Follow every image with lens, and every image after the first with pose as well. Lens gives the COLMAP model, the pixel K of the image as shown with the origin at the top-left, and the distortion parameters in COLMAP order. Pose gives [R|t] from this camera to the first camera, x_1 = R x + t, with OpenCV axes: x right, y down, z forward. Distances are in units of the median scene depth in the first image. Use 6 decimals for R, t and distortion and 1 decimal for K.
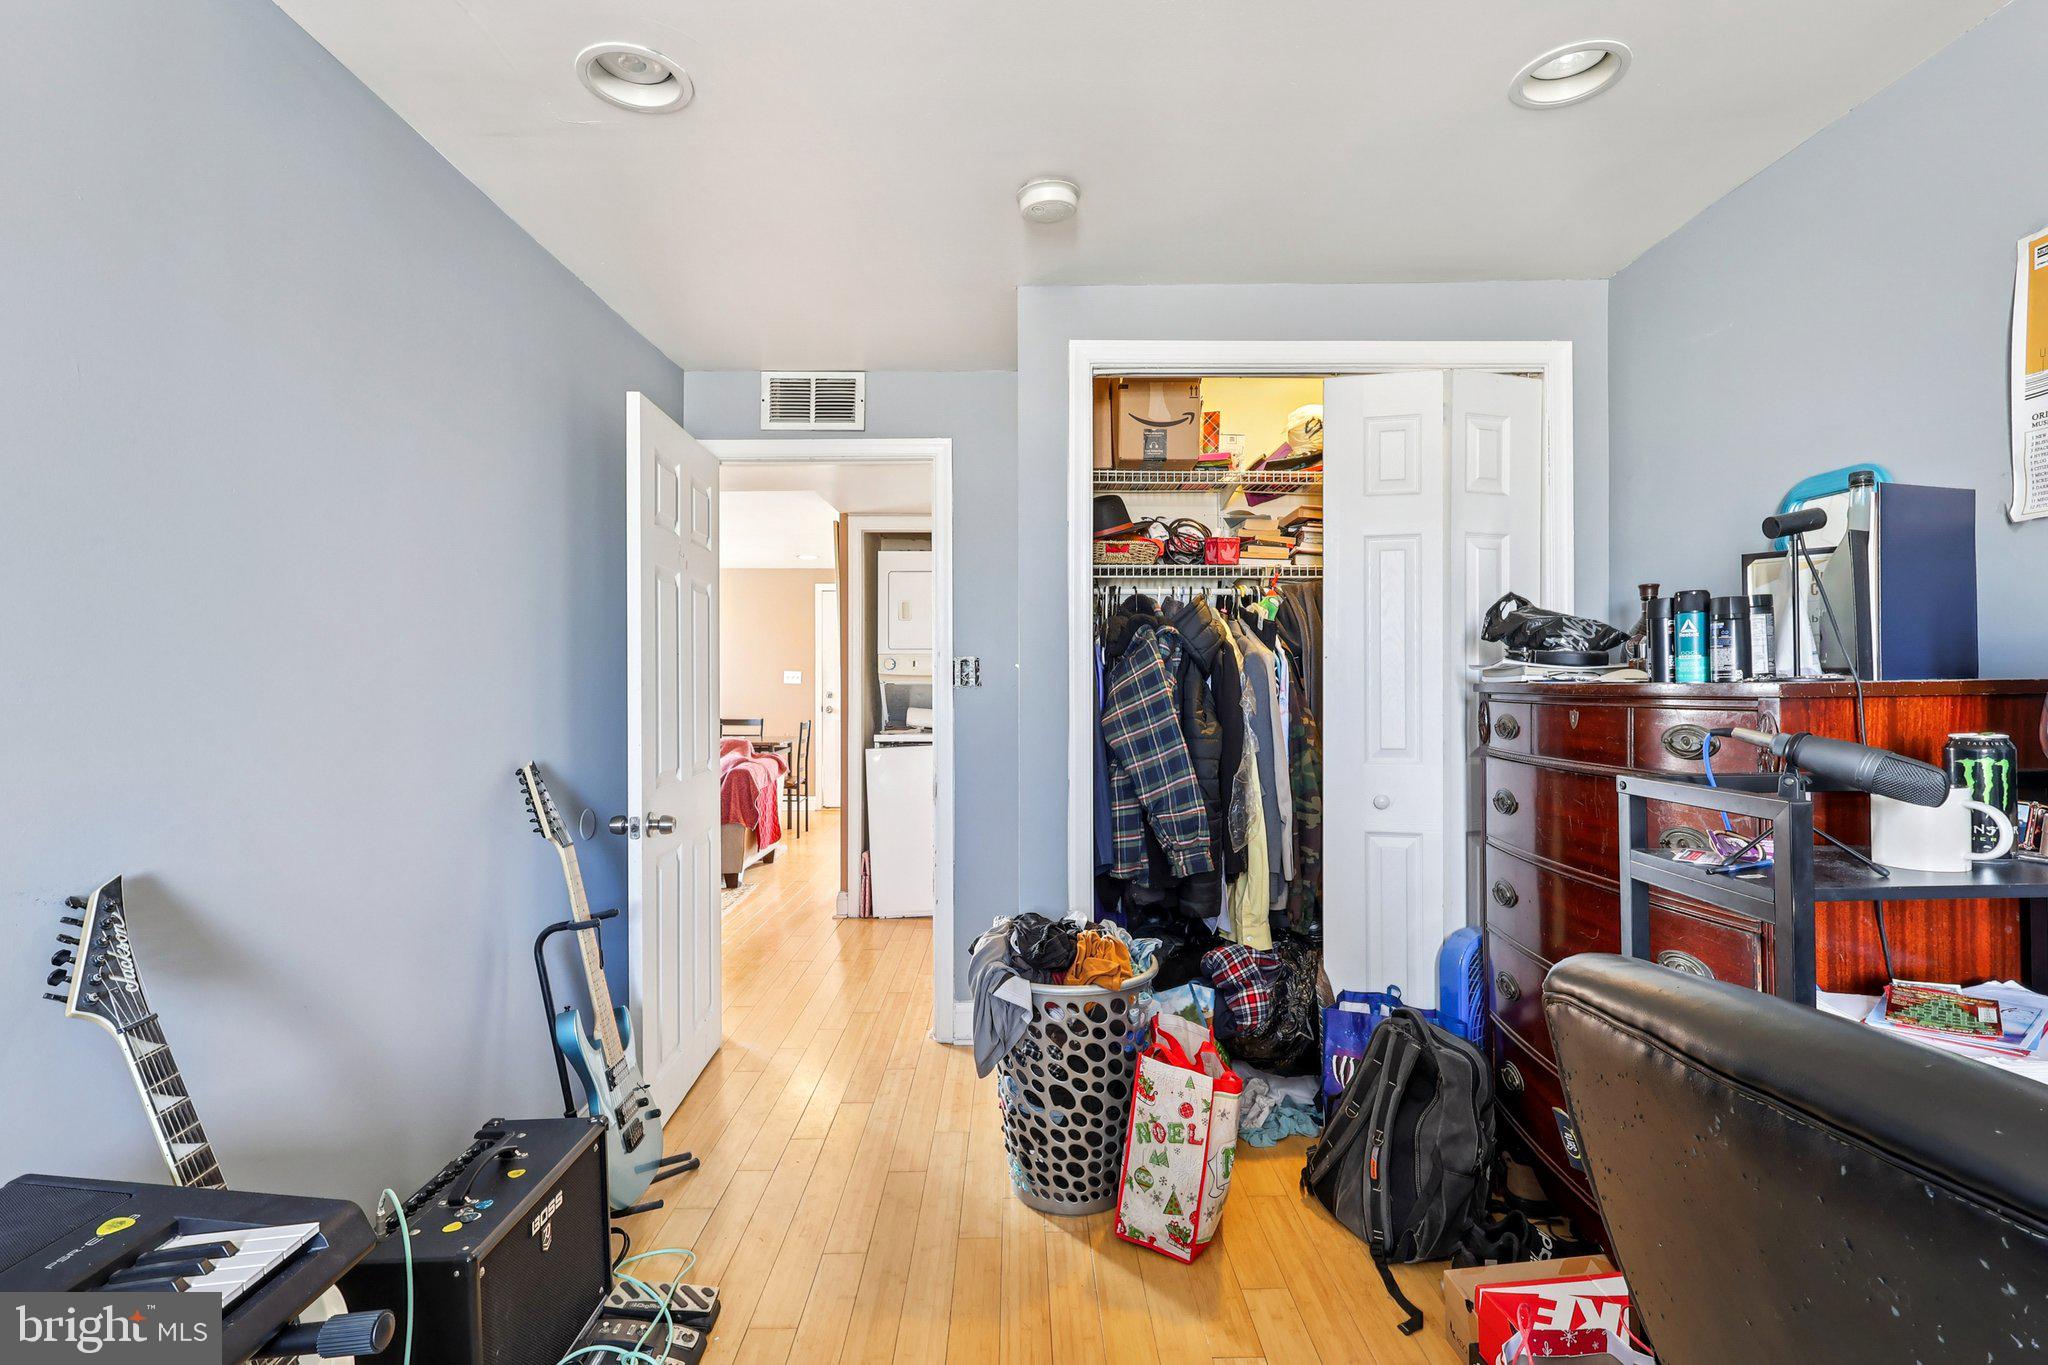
lens RADIAL K [[958.7, 0, 1022.9], [0, 958.7, 670.4], [0, 0, 1]] dist [-0.001016, -0.000324]
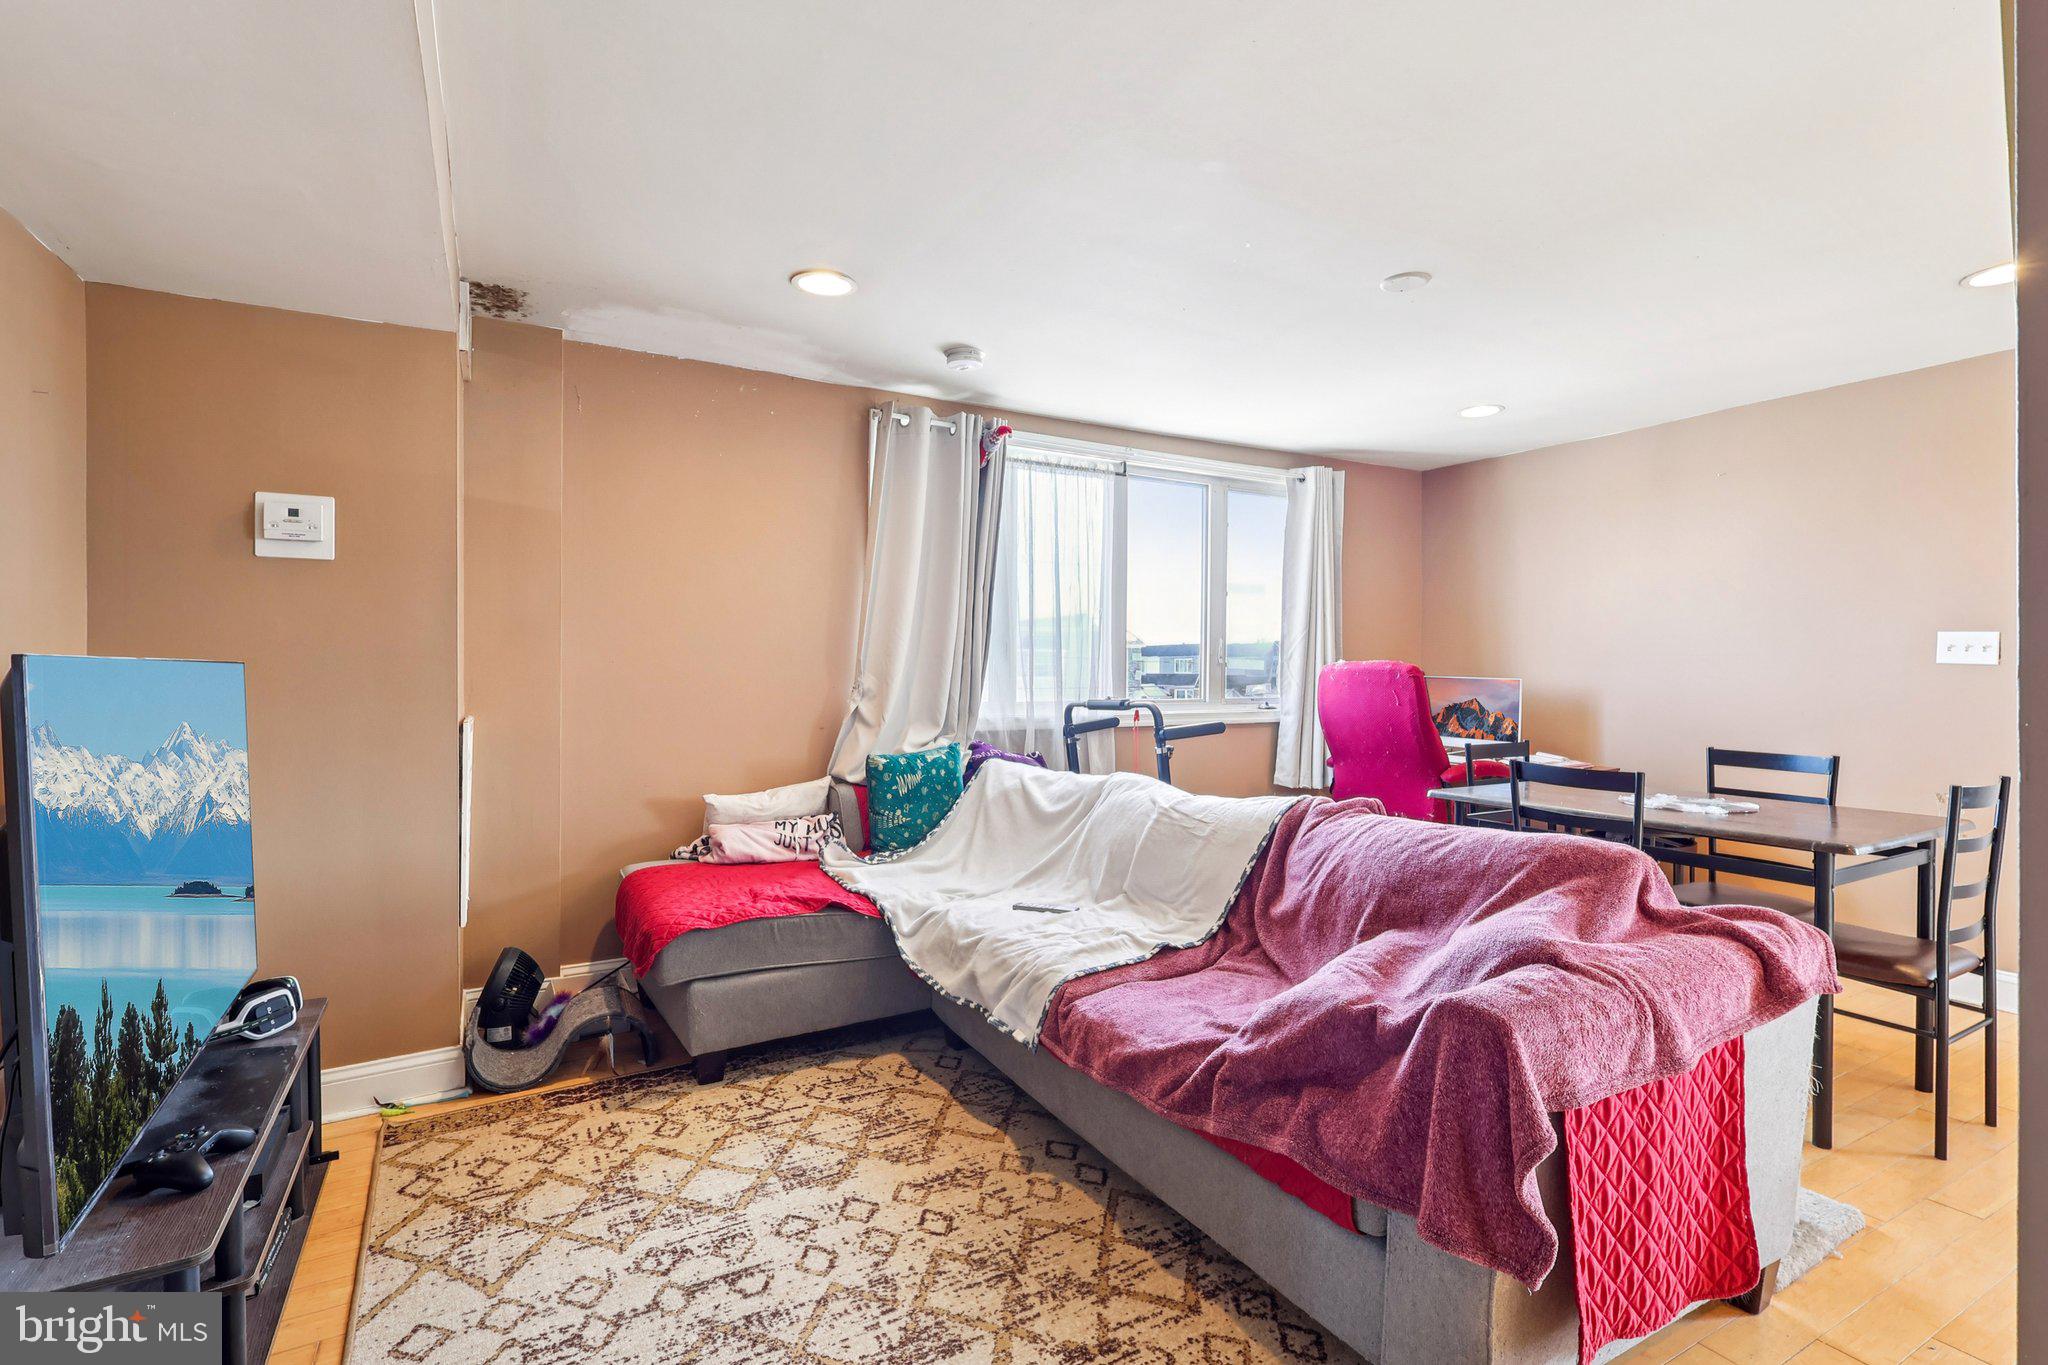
lens RADIAL K [[958.7, 0, 1022.9], [0, 958.7, 670.4], [0, 0, 1]] dist [-0.001016, -0.000324]
pose [[0.482140, 0.003195, -0.876089, -0.098383], [0.005725, 0.999961, 0.006797, 0.012766], [0.876076, -0.008292, 0.482102, 0.544456]]
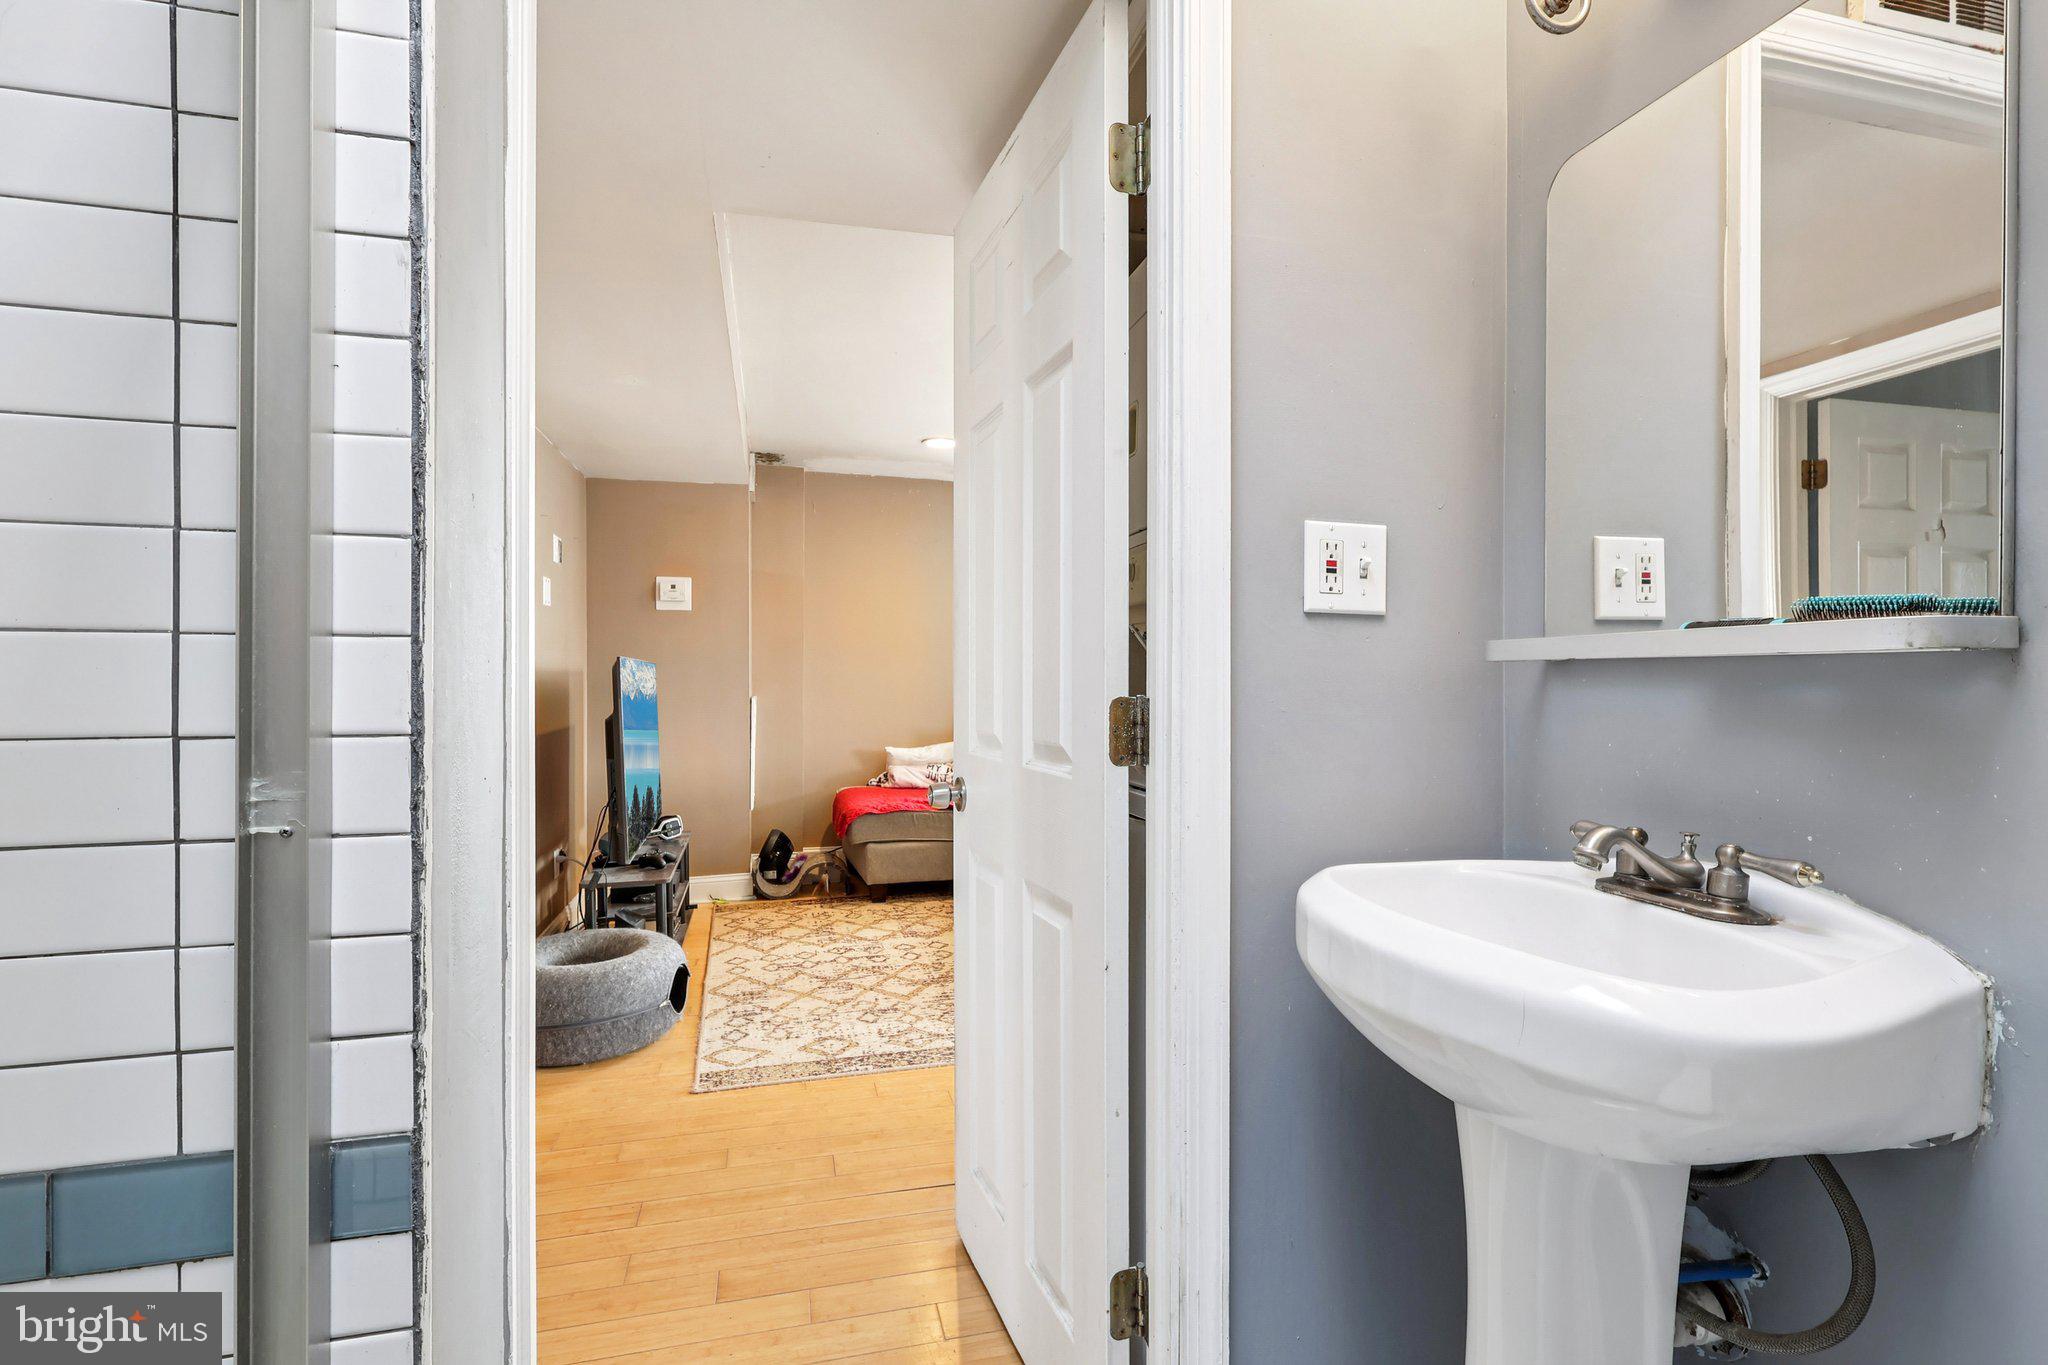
lens RADIAL K [[960.9, 0, 1024.0], [0, 960.9, 682.5], [0, 0, 1]] dist [-0.000102, -0.000074]
pose [[0.254250, 0.004007, -0.967130, 0.146398], [0.007689, 0.999951, 0.006165, 0.020234], [0.967108, -0.009003, 0.254207, 0.546505]]
